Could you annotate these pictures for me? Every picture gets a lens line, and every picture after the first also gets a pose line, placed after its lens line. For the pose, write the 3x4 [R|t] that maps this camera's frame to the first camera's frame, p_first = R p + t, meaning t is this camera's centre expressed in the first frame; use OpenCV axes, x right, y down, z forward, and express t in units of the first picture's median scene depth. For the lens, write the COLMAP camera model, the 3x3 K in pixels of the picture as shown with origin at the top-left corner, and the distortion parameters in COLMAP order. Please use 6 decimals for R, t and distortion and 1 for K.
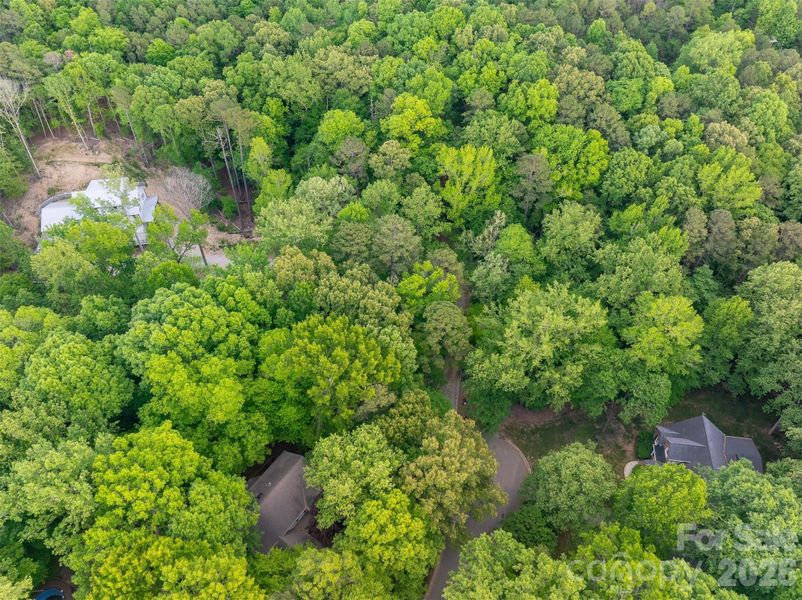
lens RADIAL K [[642.0, 0, 401.4], [0, 642.0, 255.8], [0, 0, 1]] dist [-0.008918, -0.005666]
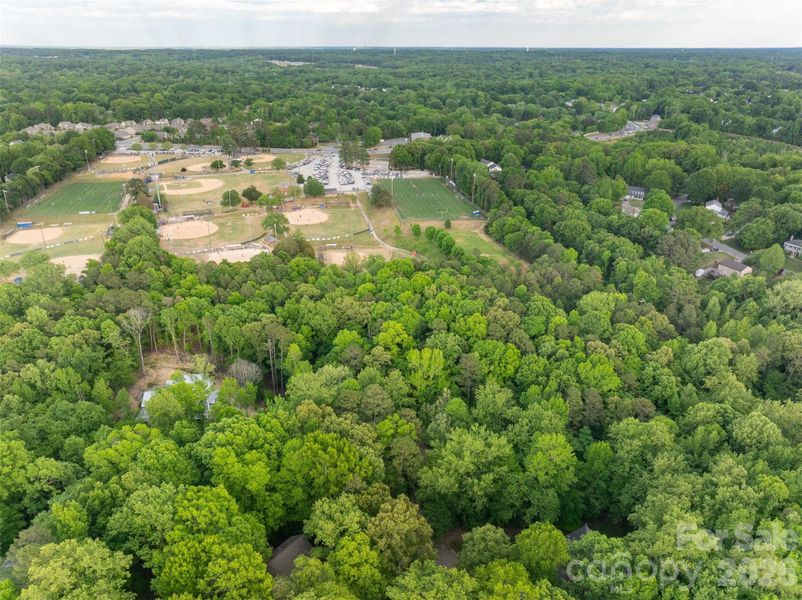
lens RADIAL K [[563.1, 0, 401.0], [0, 563.1, 300.0], [0, 0, 1]] dist [-0.003995, -0.001914]
pose [[0.999448, 0.013471, -0.030356, 0.080526], [-0.023977, 0.925122, -0.378913, 0.238330], [0.022979, 0.379432, 0.924934, -0.314236]]
